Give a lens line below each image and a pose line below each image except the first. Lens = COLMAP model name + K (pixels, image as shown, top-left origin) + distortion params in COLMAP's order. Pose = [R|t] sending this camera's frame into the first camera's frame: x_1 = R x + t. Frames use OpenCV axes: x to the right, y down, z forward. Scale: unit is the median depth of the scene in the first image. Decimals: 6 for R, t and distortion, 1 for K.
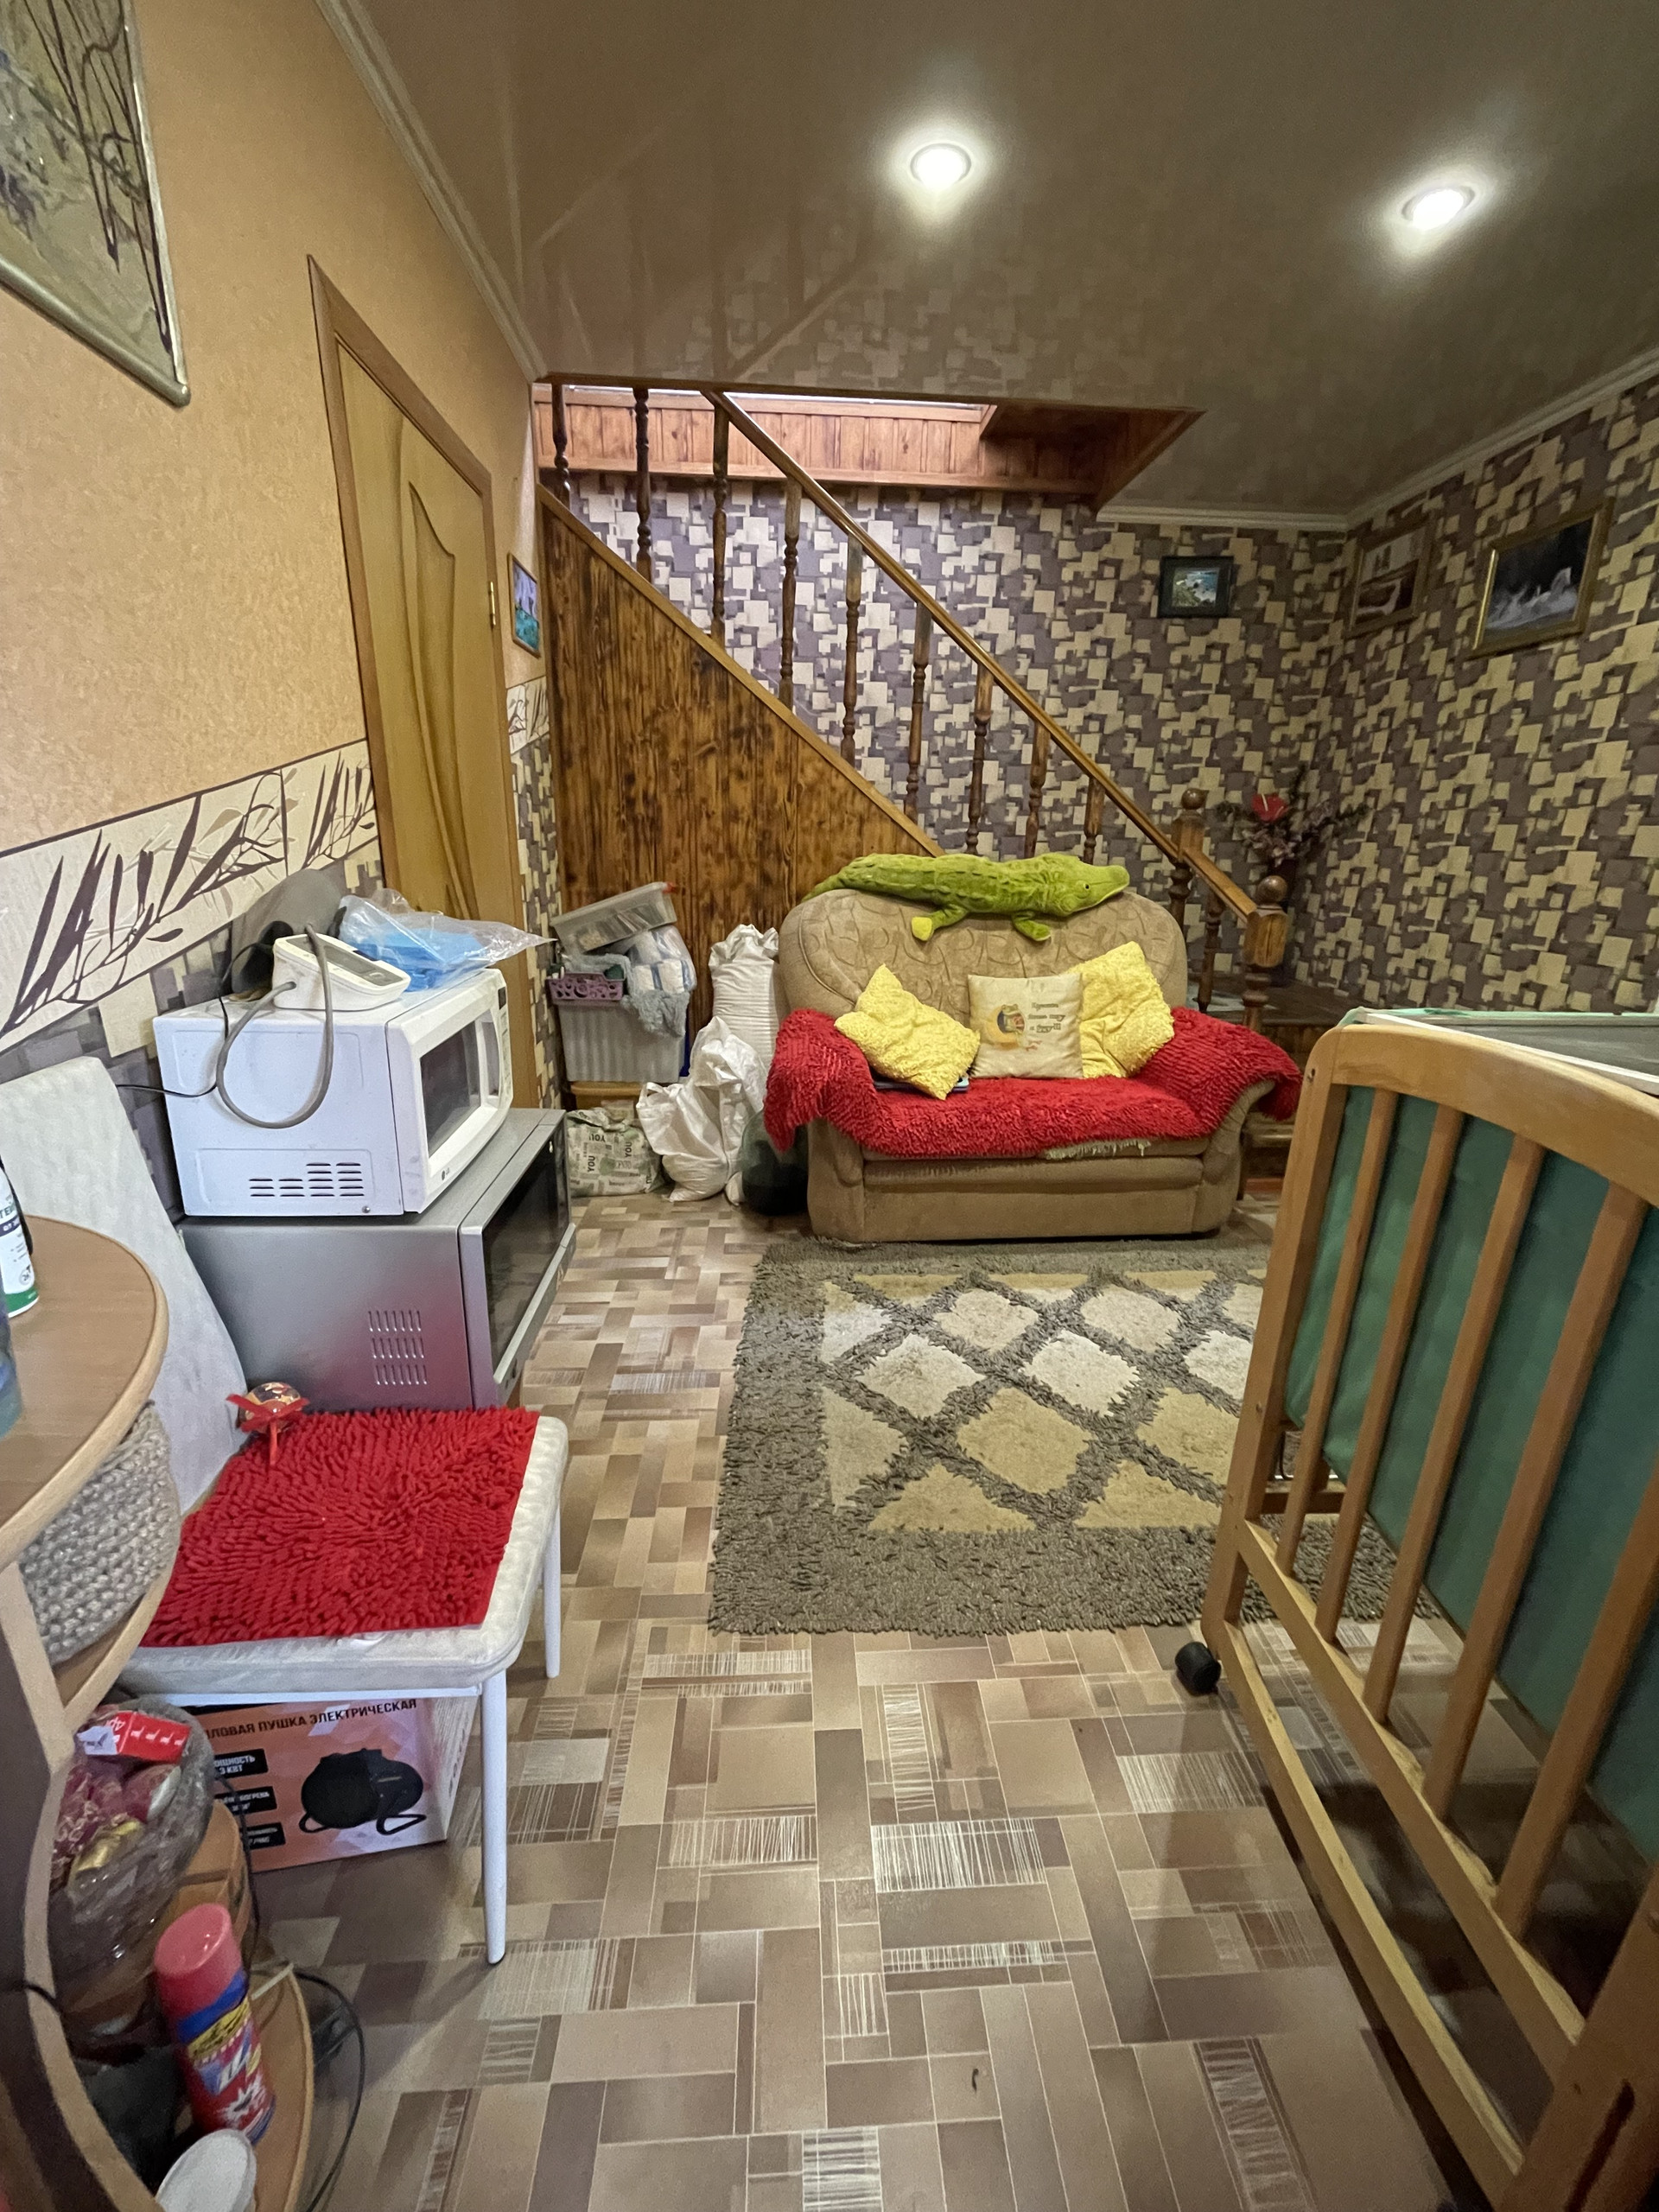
lens RADIAL K [[899.8, 0, 835.8], [0, 899.8, 1111.6], [0, 0, 1]] dist [-0.000305, -0.003270]
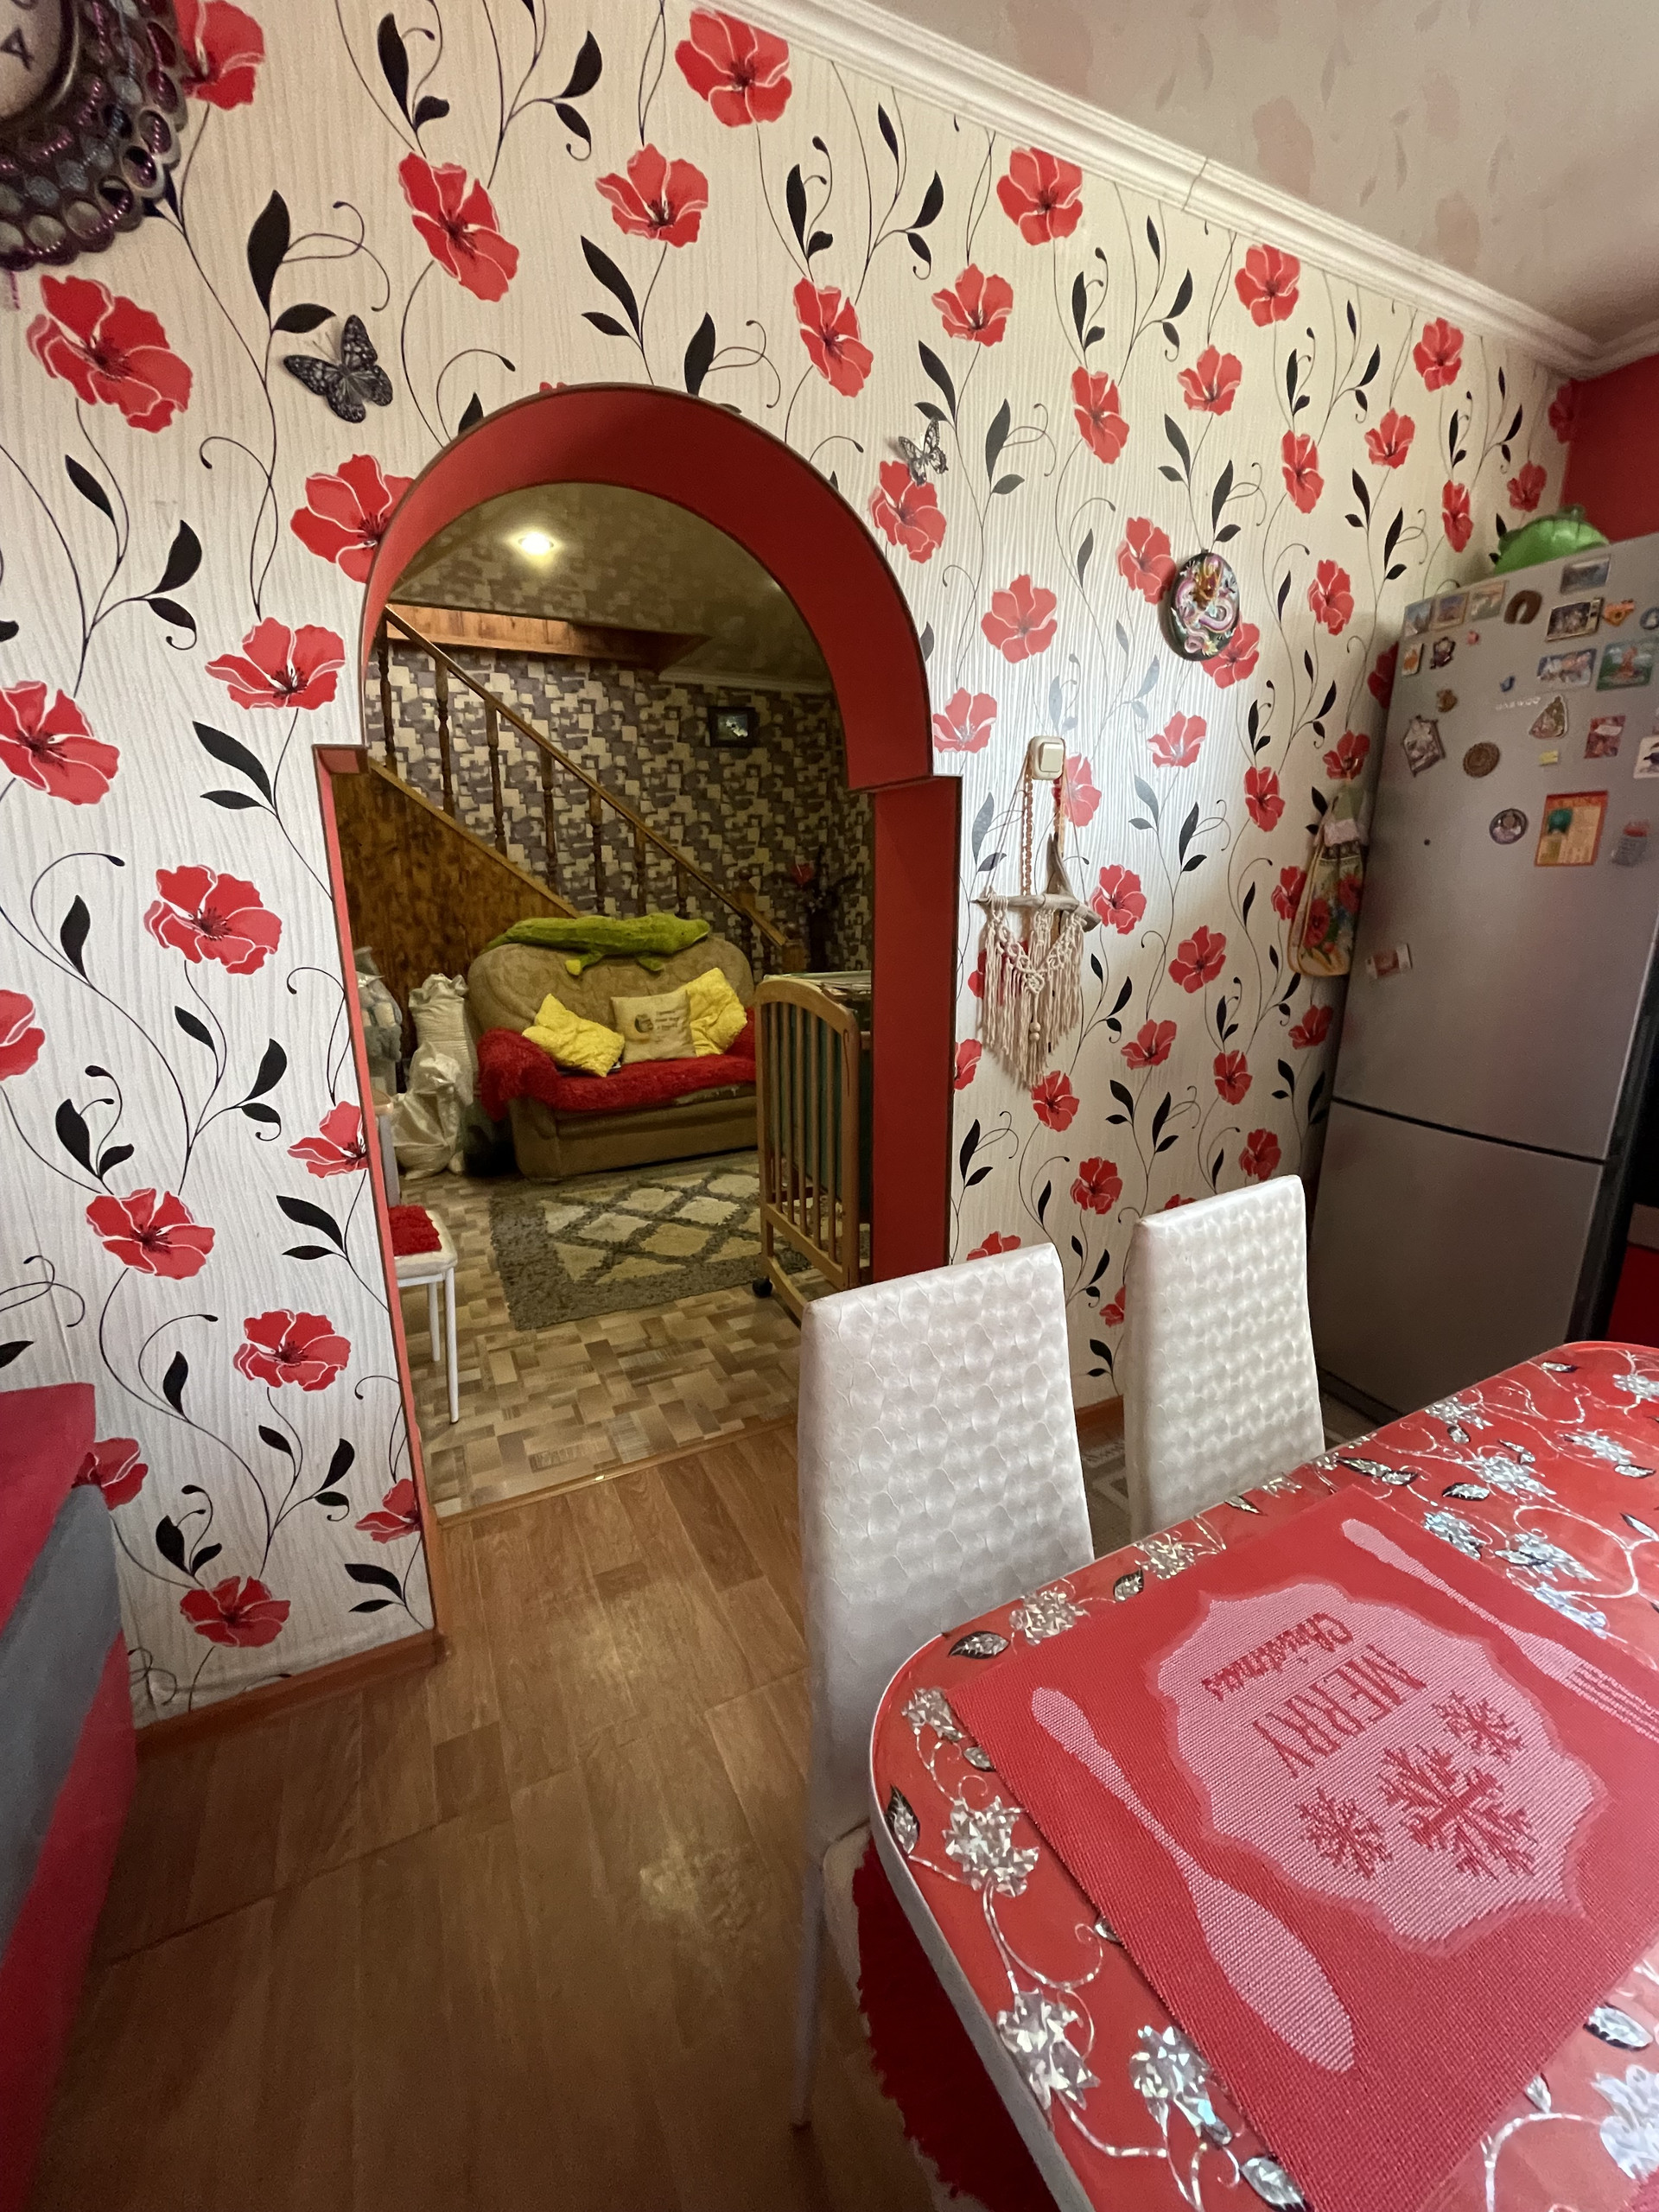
lens RADIAL K [[899.8, 0, 837.8], [0, 899.8, 1096.7], [0, 0, 1]] dist [-0.000305, -0.003270]
pose [[0.919903, -0.117866, 0.374014, -0.077529], [0.143140, 0.988877, -0.040426, 0.119478], [-0.365088, 0.090724, 0.926542, -0.469393]]
